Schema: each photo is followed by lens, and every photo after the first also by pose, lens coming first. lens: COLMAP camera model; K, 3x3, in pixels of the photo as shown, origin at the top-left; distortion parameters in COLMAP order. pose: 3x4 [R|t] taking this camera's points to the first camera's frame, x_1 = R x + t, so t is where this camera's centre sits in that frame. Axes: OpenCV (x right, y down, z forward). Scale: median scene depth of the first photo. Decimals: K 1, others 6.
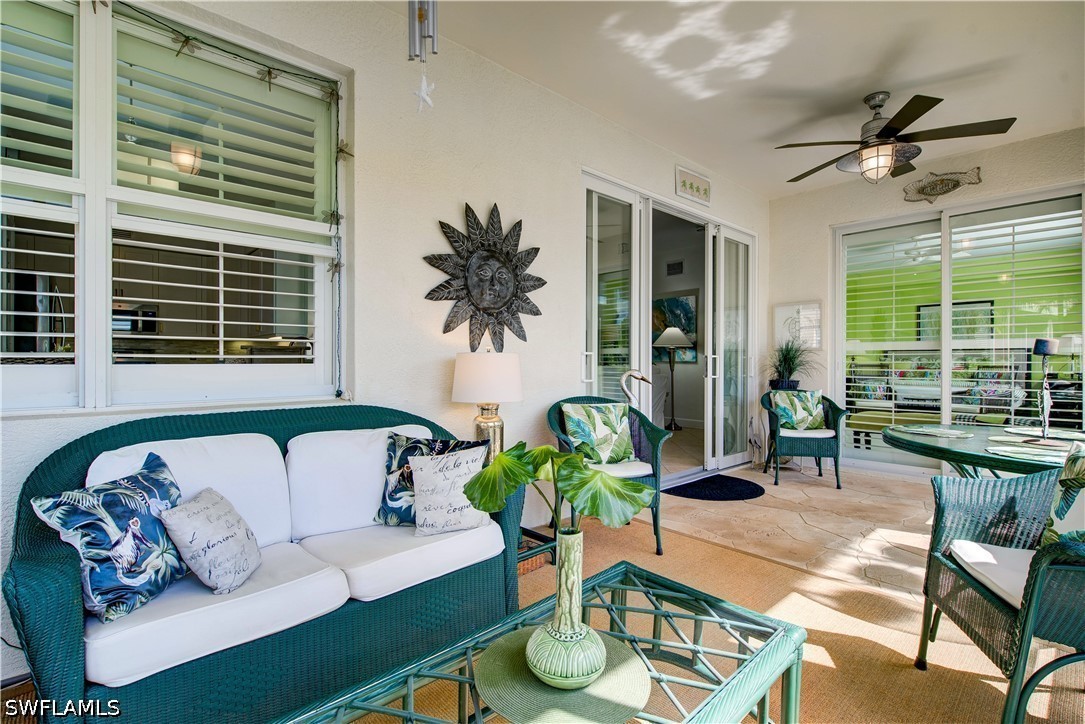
lens RADIAL K [[508.3, 0, 544.3], [0, 508.3, 359.4], [0, 0, 1]] dist [0.003587, -0.004484]
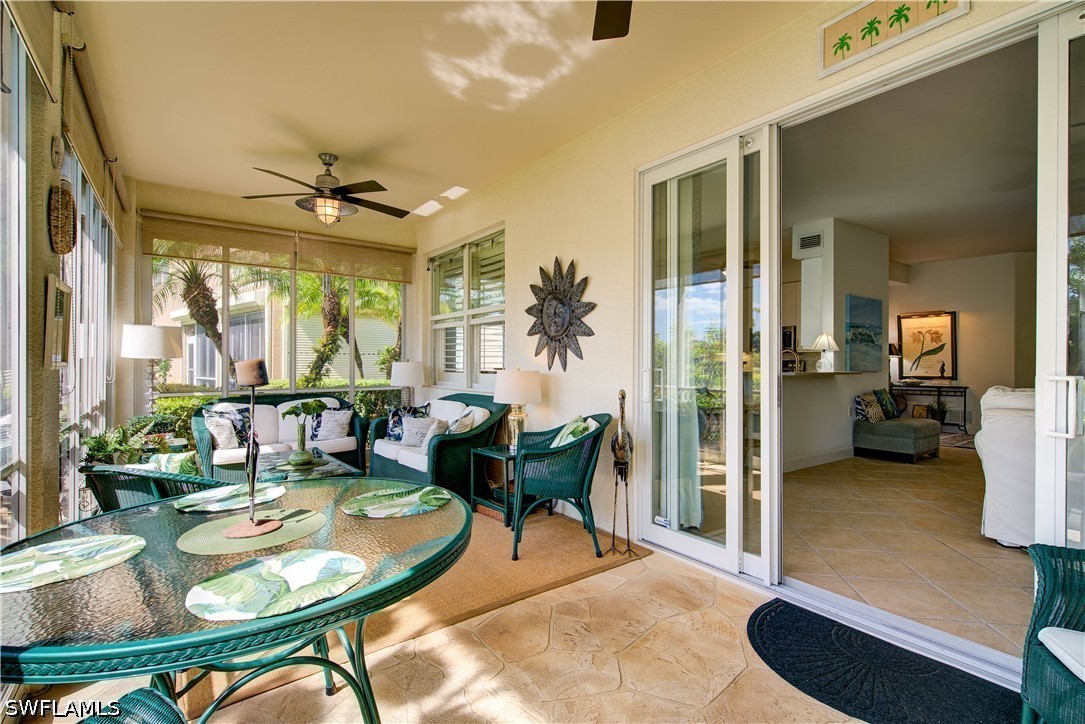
lens RADIAL K [[508.3, 0, 537.0], [0, 508.3, 359.2], [0, 0, 1]] dist [0.003587, -0.004484]
pose [[-0.121446, -0.010520, -0.992542, 1.205509], [0.000396, 0.999943, -0.010647, -0.025935], [0.992598, -0.001687, -0.121435, 1.102541]]
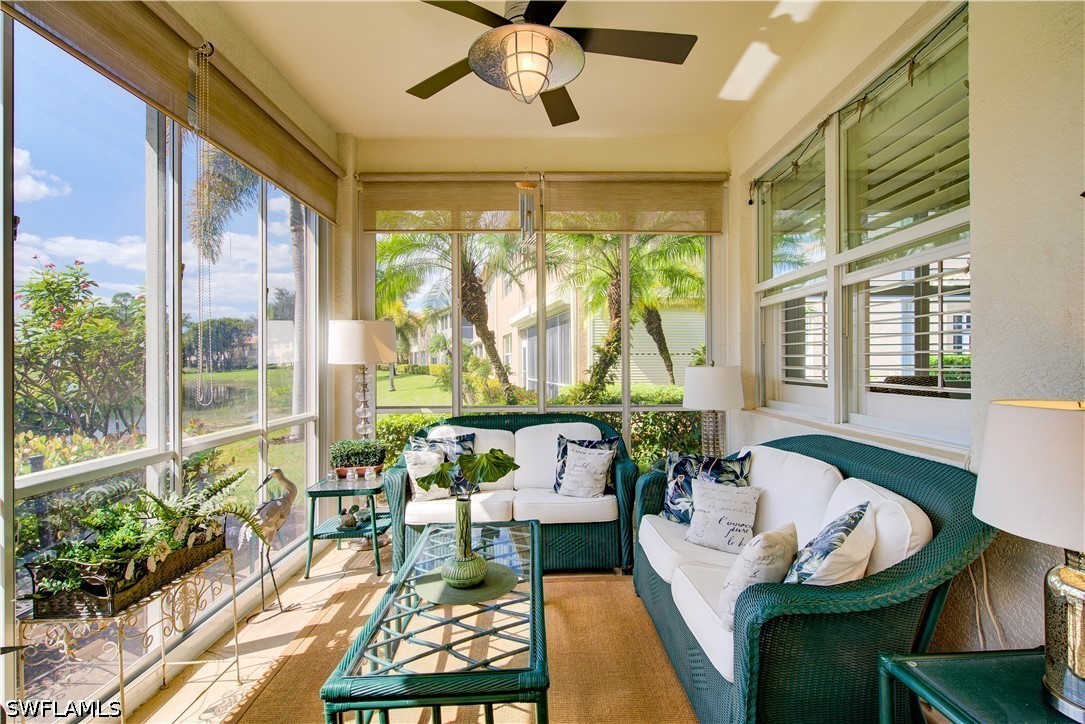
lens RADIAL K [[508.3, 0, 540.1], [0, 508.3, 363.9], [0, 0, 1]] dist [0.003587, -0.004484]
pose [[-0.679188, 0.001657, -0.733962, 0.398227], [0.004983, 0.999985, -0.002354, -0.040672], [0.733947, -0.005256, -0.679186, 0.850726]]
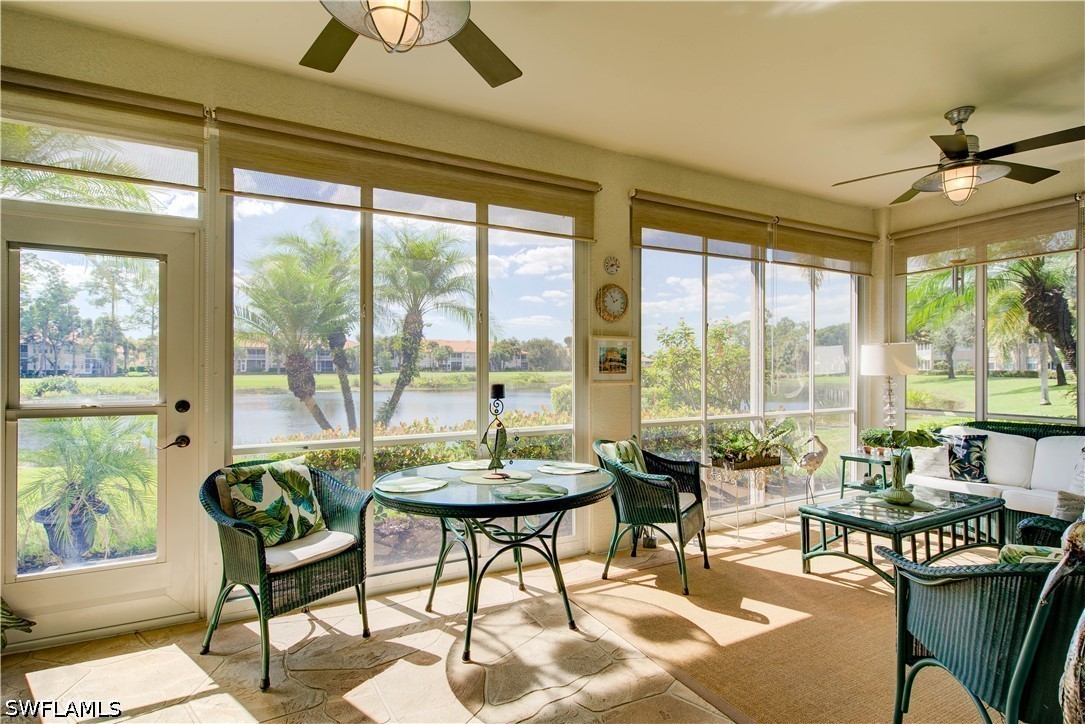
lens RADIAL K [[508.3, 0, 542.0], [0, 508.3, 367.2], [0, 0, 1]] dist [0.003587, -0.004484]
pose [[-0.964072, -0.003997, 0.265610, 0.449386], [-0.005371, 0.999976, -0.004446, -0.057645], [-0.265585, -0.005712, -0.964070, 1.609668]]
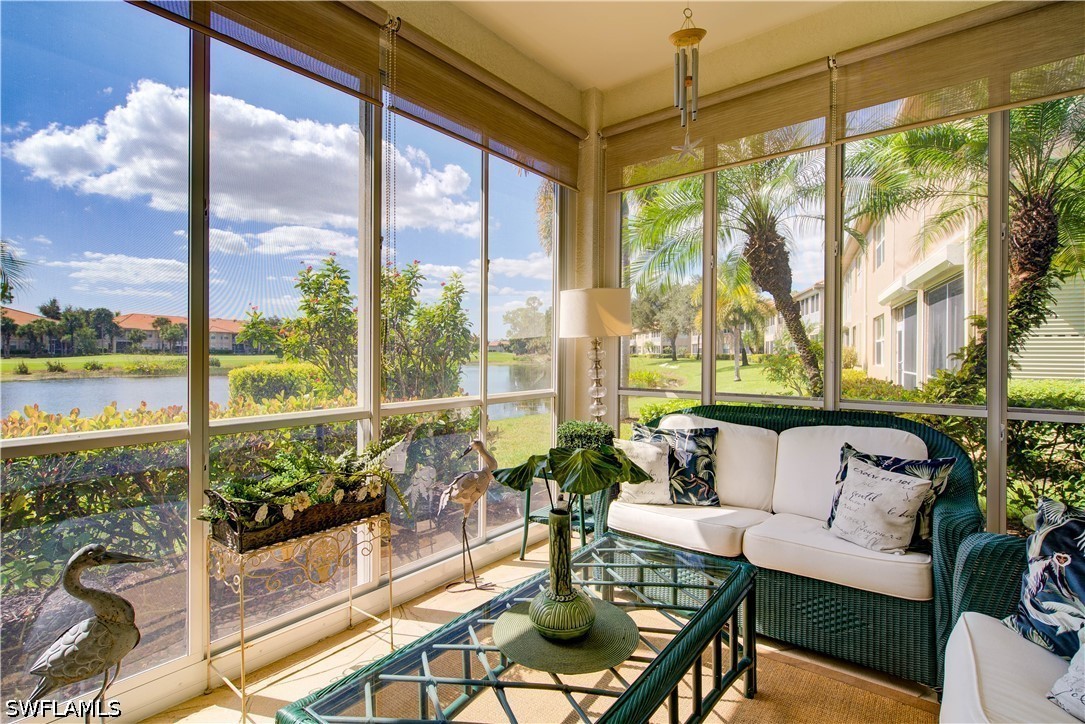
lens RADIAL K [[508.3, 0, 535.3], [0, 508.3, 357.8], [0, 0, 1]] dist [0.003587, -0.004484]
pose [[-0.989928, -0.007448, -0.141377, 0.089196], [-0.008383, 0.999947, 0.006022, -0.010305], [0.141325, 0.007146, -0.989937, 0.783789]]
